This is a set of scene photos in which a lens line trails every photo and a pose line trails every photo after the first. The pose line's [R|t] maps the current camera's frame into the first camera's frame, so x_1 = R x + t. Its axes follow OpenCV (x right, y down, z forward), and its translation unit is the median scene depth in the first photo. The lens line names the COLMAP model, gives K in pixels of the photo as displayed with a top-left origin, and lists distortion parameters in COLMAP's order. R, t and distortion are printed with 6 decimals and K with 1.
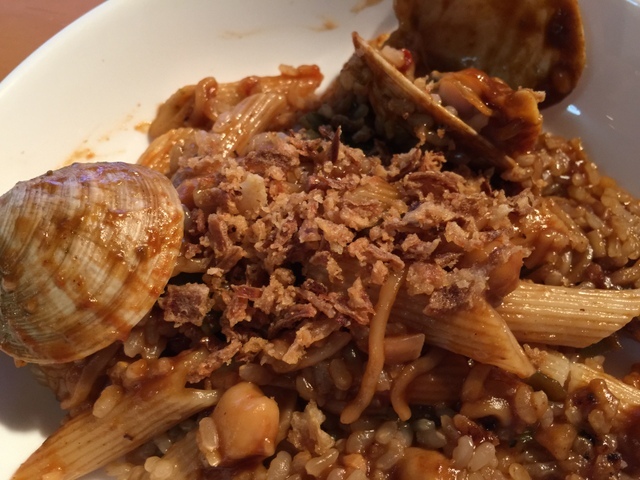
lens RADIAL K [[572.8, 0, 320.0], [0, 572.8, 240.0], [0, 0, 1]] dist [0.007929, -0.057890]
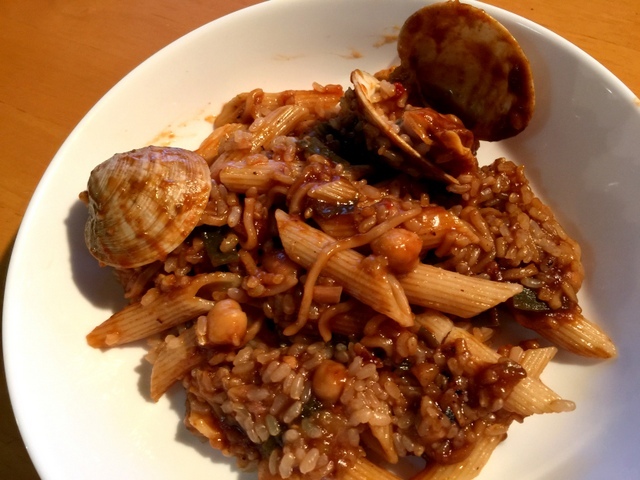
lens RADIAL K [[550.2, 0, 321.5], [0, 550.2, 233.4], [0, 0, 1]] dist [-0.001696, 0.003533]
pose [[0.972275, 0.147098, -0.181781, 0.352135], [-0.137601, 0.988427, 0.063866, -0.059539], [0.189072, -0.037082, 0.981263, -0.419594]]
